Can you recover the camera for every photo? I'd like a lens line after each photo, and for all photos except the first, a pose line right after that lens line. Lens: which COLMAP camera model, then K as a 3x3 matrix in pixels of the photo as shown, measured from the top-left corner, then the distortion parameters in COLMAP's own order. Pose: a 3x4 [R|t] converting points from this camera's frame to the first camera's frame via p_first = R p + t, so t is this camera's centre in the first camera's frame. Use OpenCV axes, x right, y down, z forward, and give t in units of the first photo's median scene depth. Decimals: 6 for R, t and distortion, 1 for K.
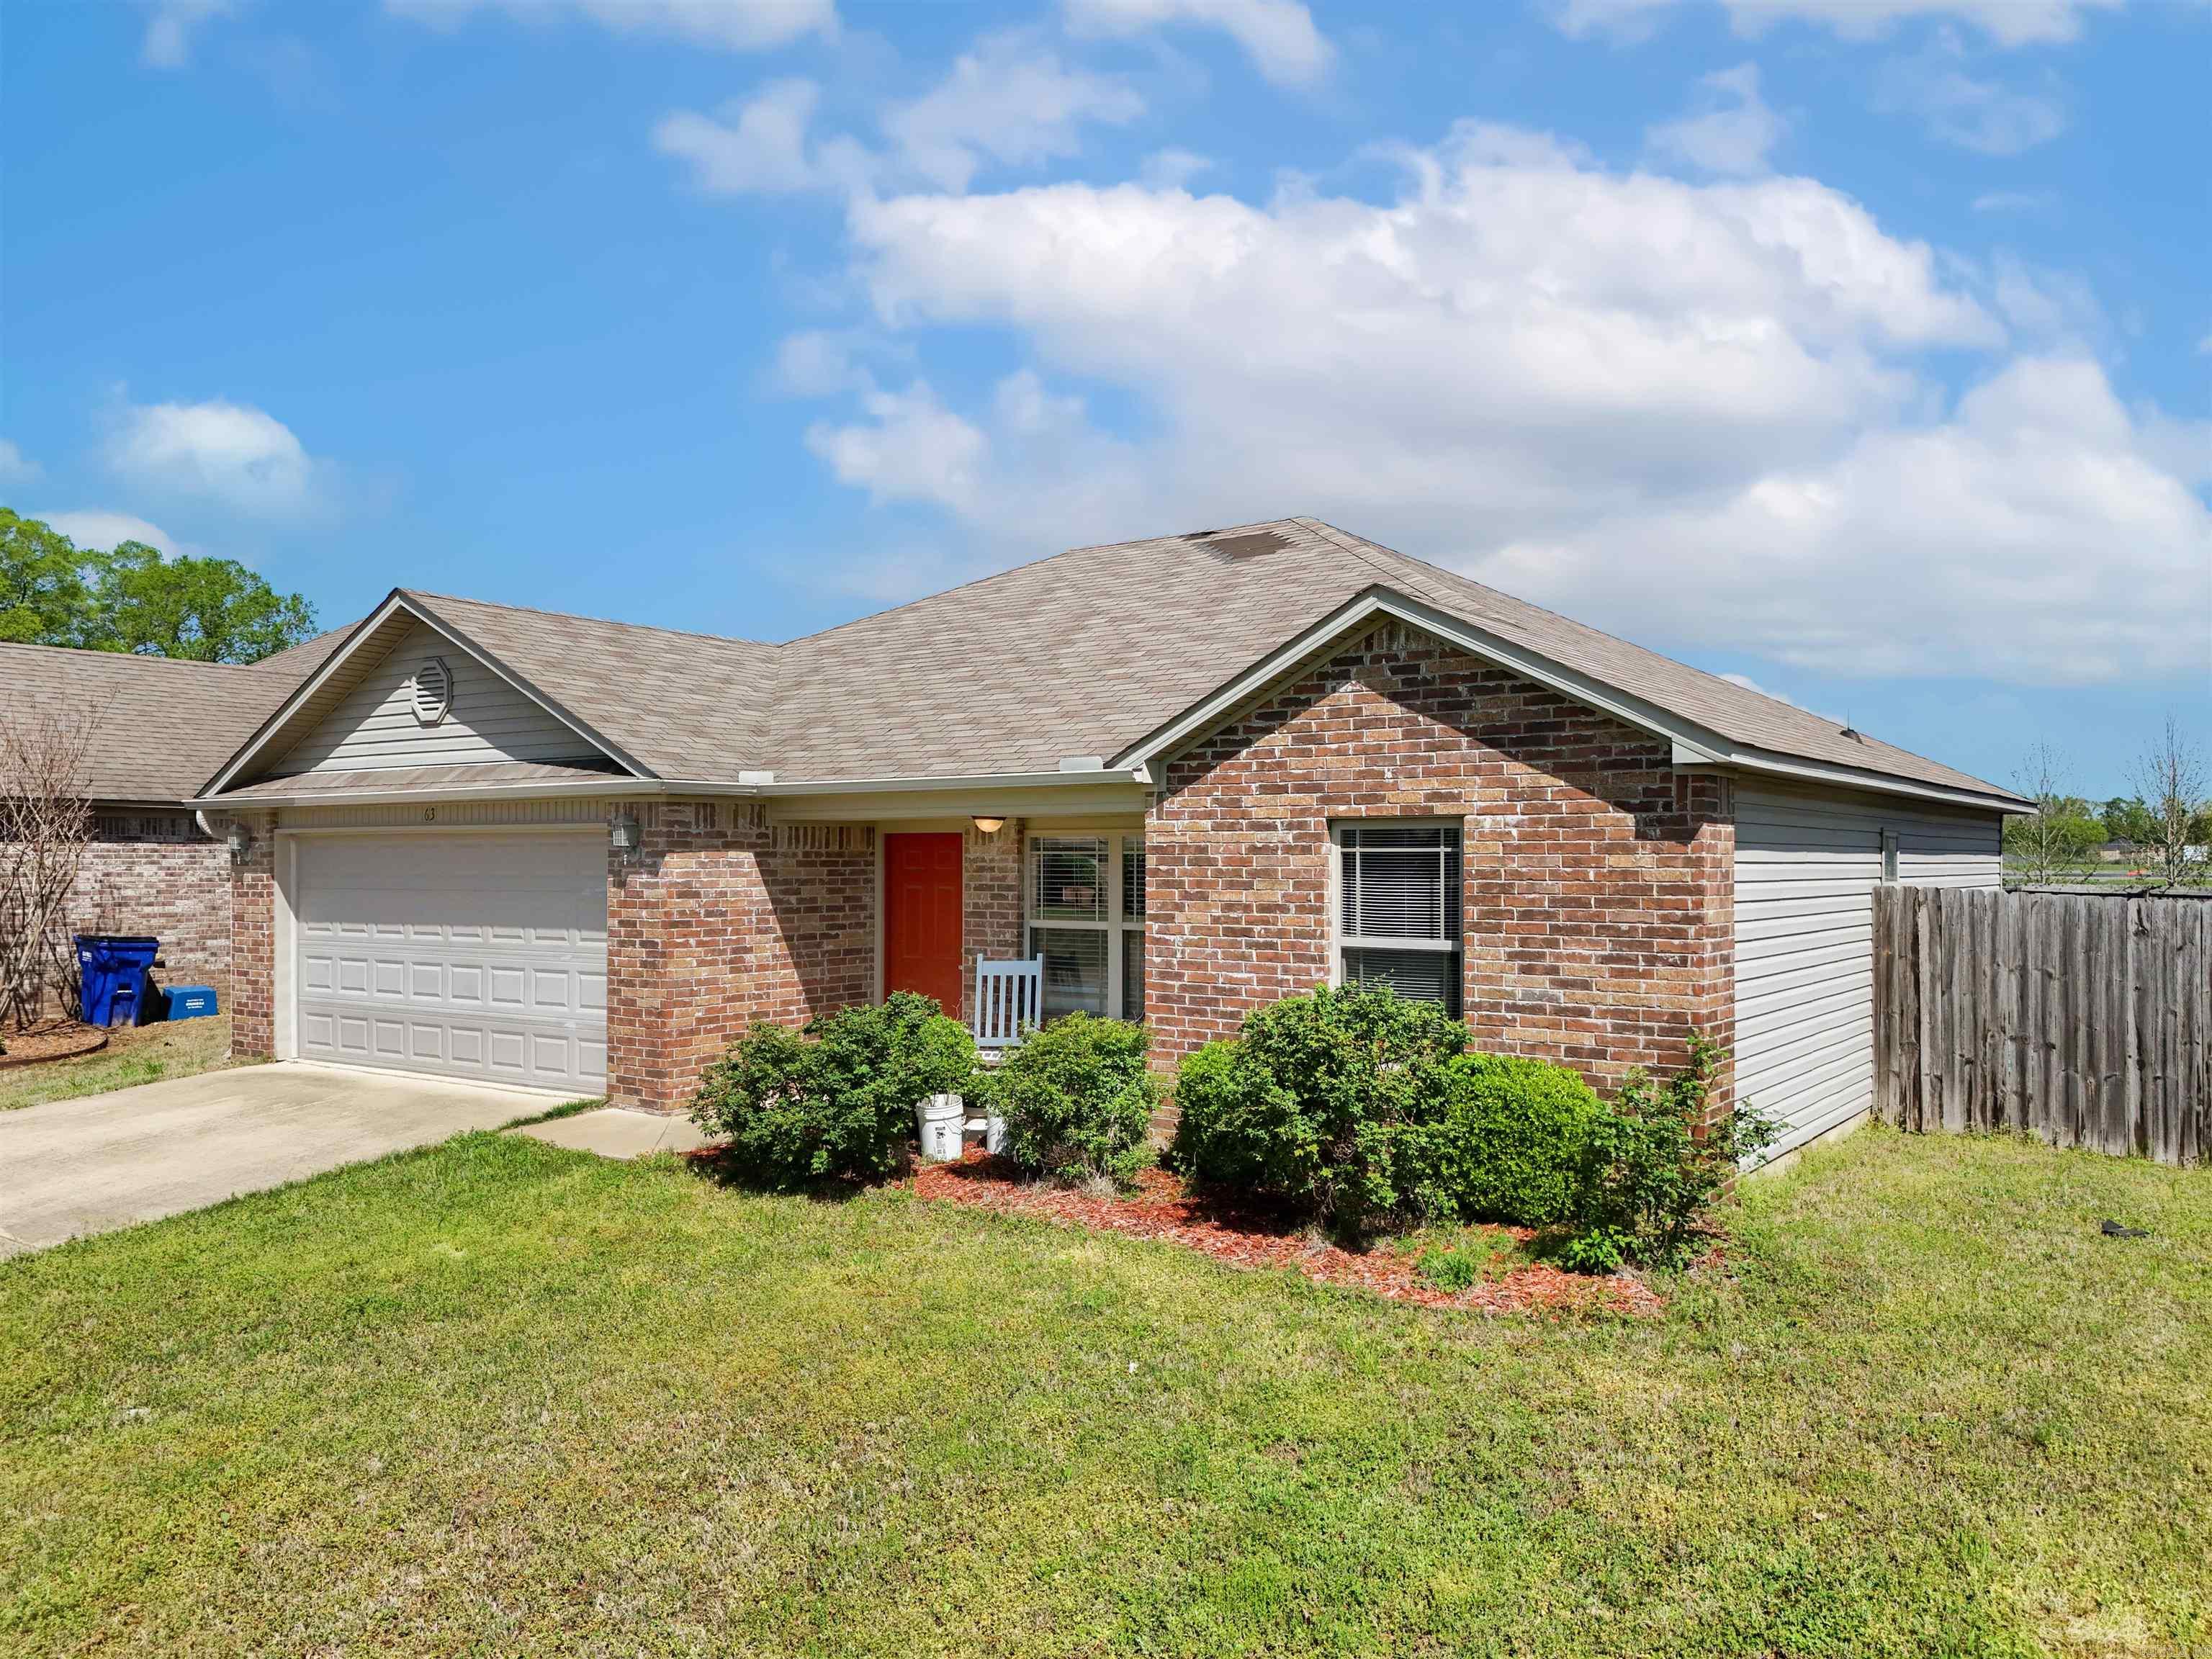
lens RADIAL K [[1602.2, 0, 1106.0], [0, 1602.2, 829.5], [0, 0, 1]] dist [0.174356, -0.255077]
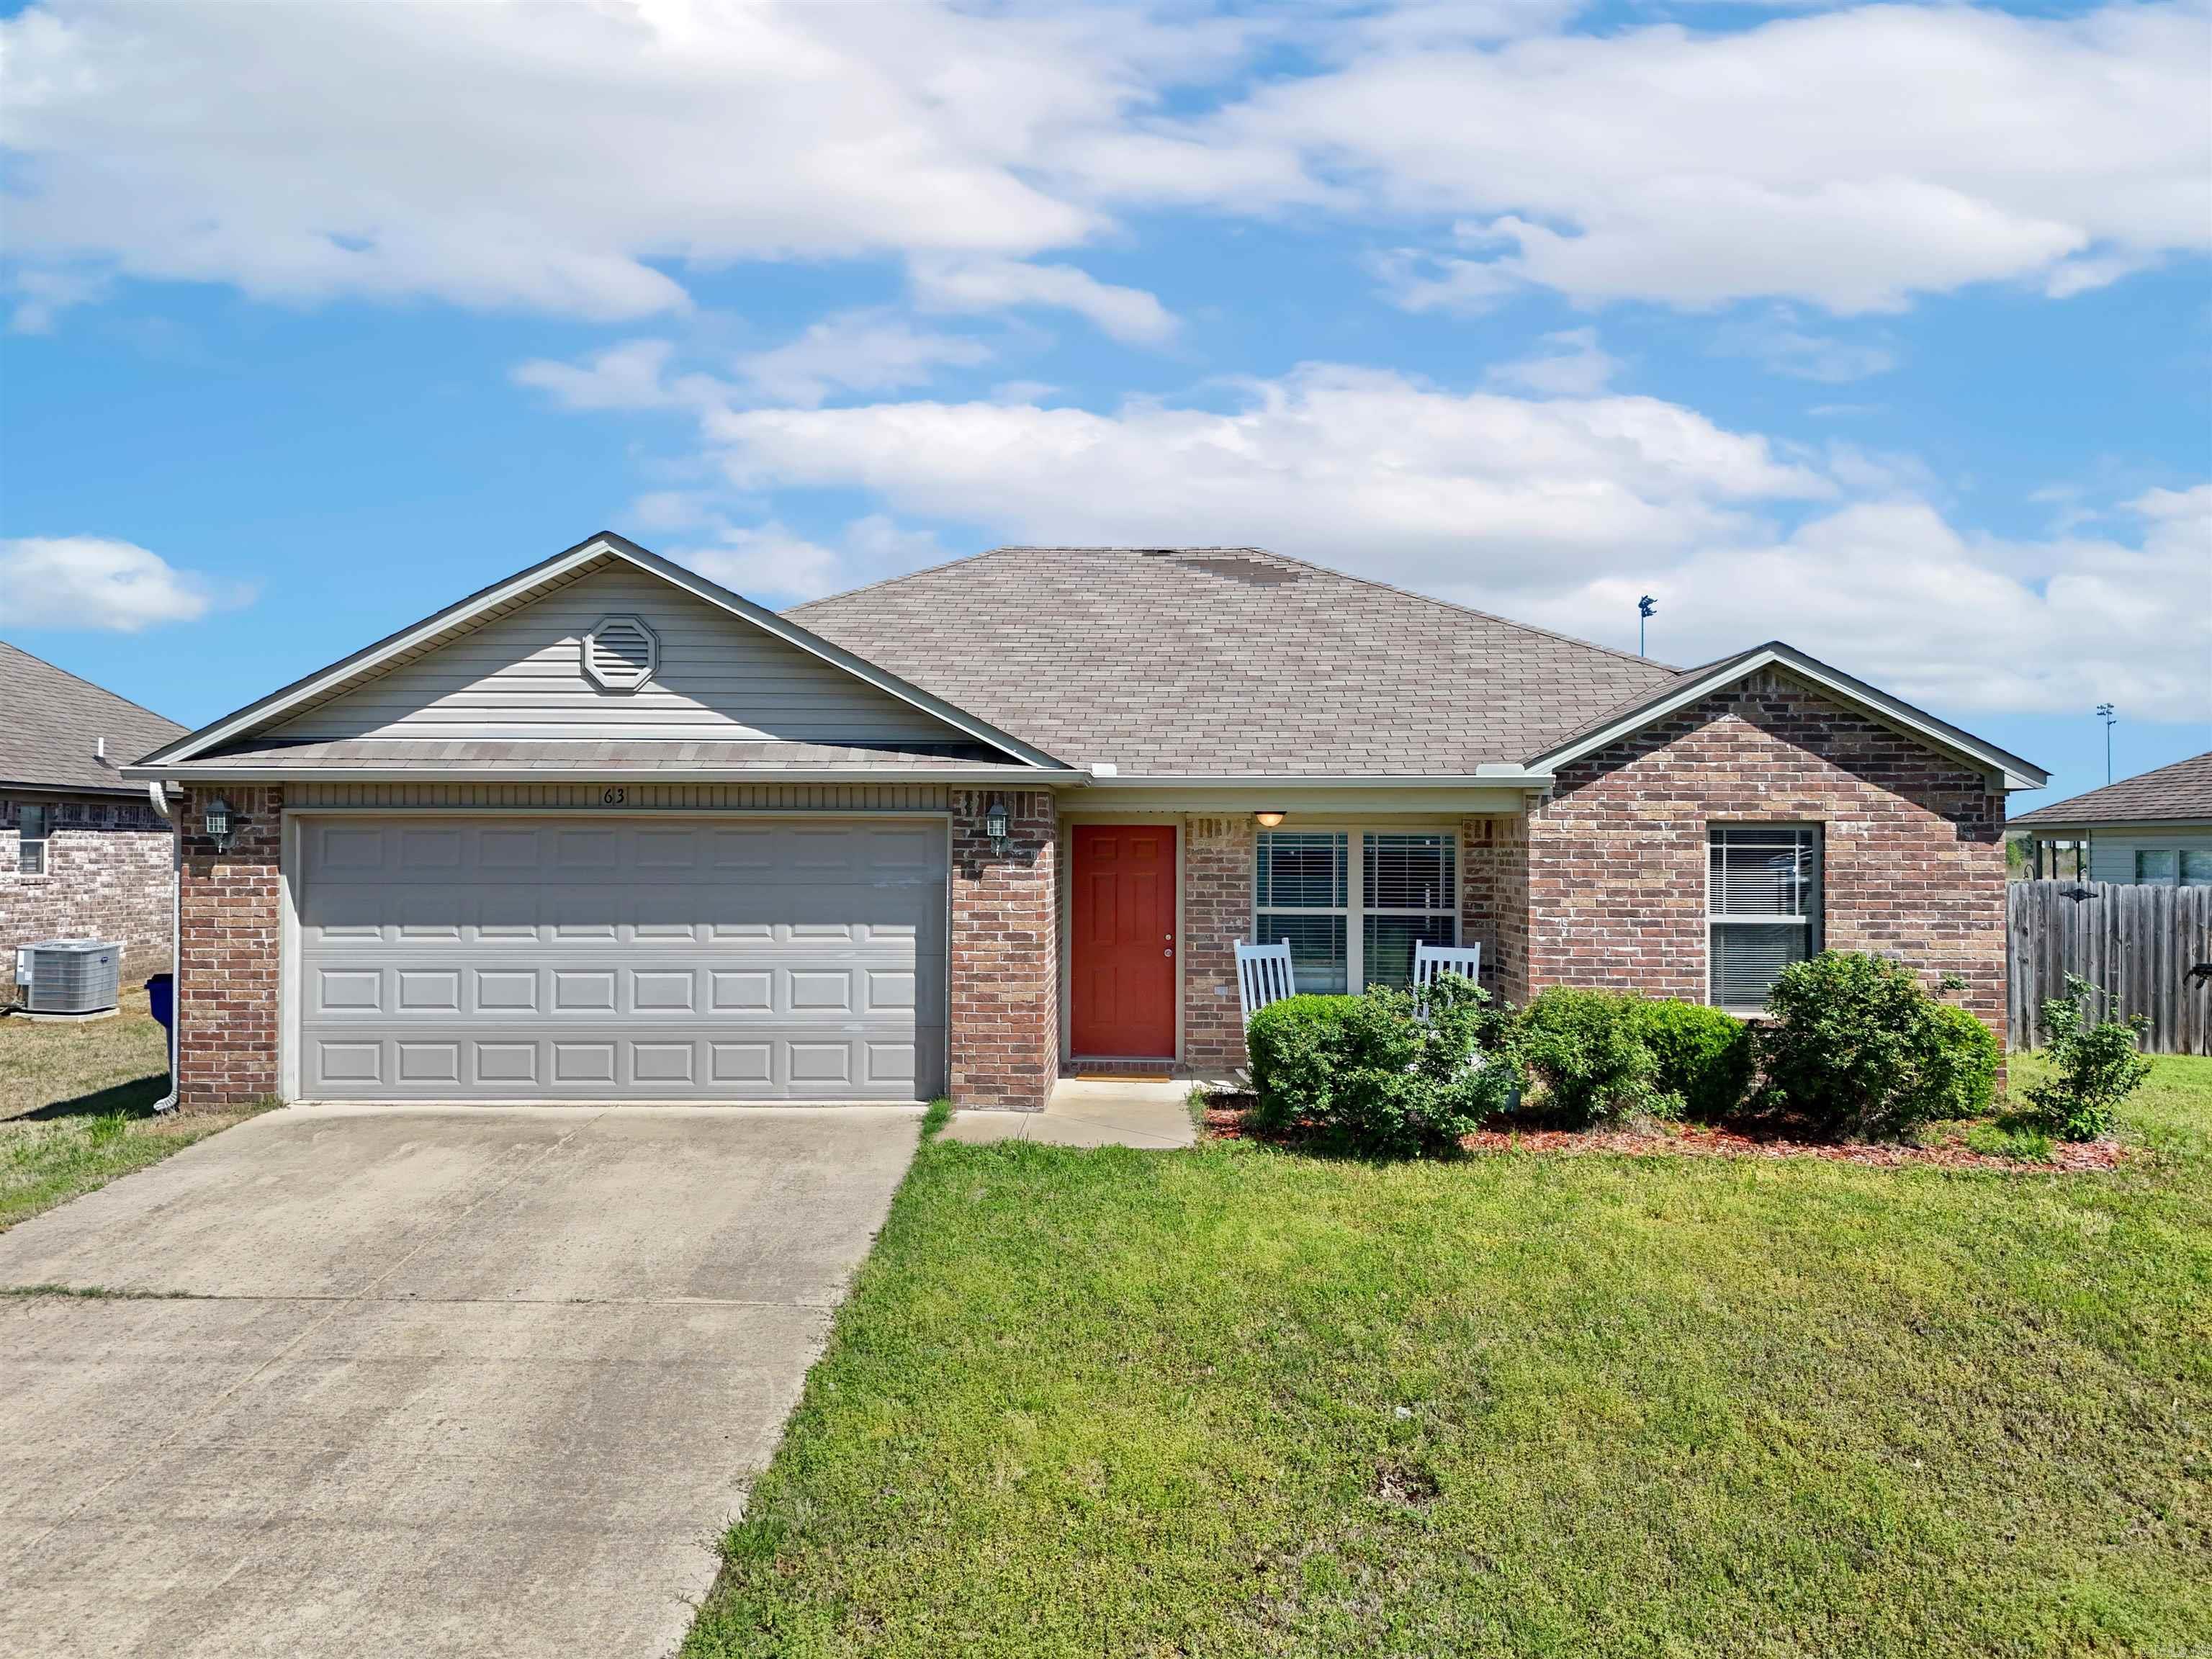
lens RADIAL K [[1552.0, 0, 1100.7], [0, 1552.0, 807.5], [0, 0, 1]] dist [0.147030, -0.222797]
pose [[0.826795, 0.019393, 0.562169, -0.929296], [-0.014756, 0.999809, -0.012788, 0.005066], [-0.562310, 0.002278, 0.826923, 0.241884]]
